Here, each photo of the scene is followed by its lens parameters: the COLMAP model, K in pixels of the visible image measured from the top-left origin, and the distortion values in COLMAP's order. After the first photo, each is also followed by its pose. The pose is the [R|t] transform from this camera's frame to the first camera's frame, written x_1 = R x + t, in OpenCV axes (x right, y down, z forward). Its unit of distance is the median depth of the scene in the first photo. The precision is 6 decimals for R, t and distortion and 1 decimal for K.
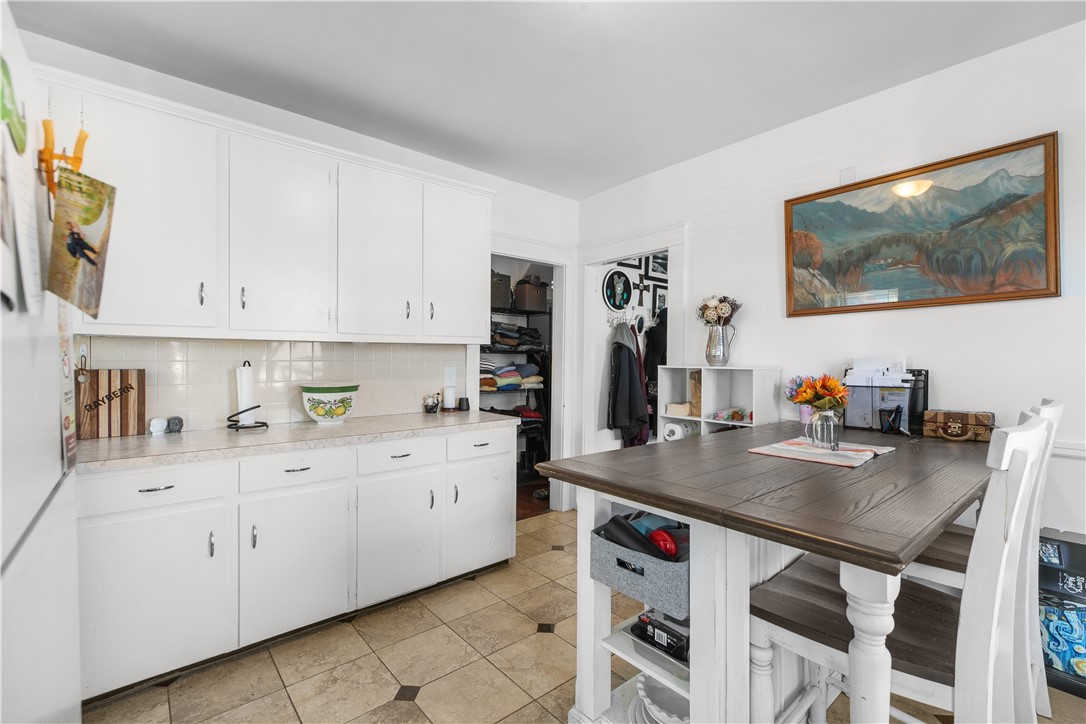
lens RADIAL K [[488.5, 0, 543.0], [0, 488.5, 362.0], [0, 0, 1]] dist [0.000701, -0.000040]
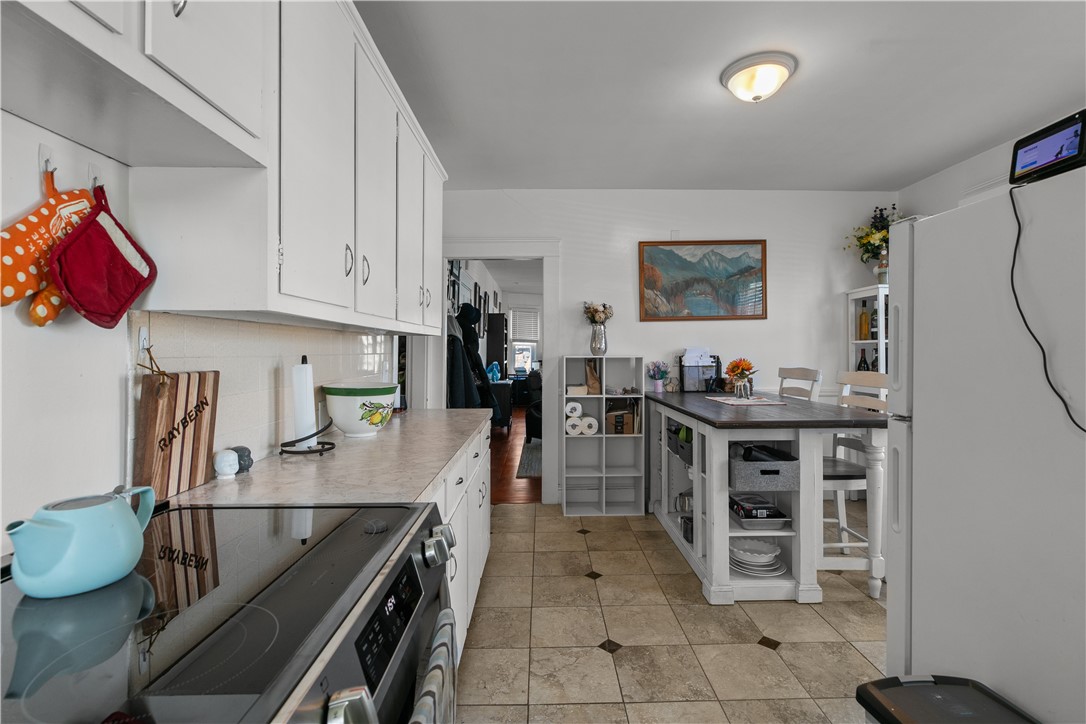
lens RADIAL K [[509.4, 0, 557.7], [0, 509.4, 353.1], [0, 0, 1]] dist [-0.000094, -0.000035]
pose [[0.628542, -0.008838, 0.777725, -0.968498], [0.010678, 0.999939, 0.002733, -0.004014], [-0.777702, 0.006587, 0.628598, 0.267265]]
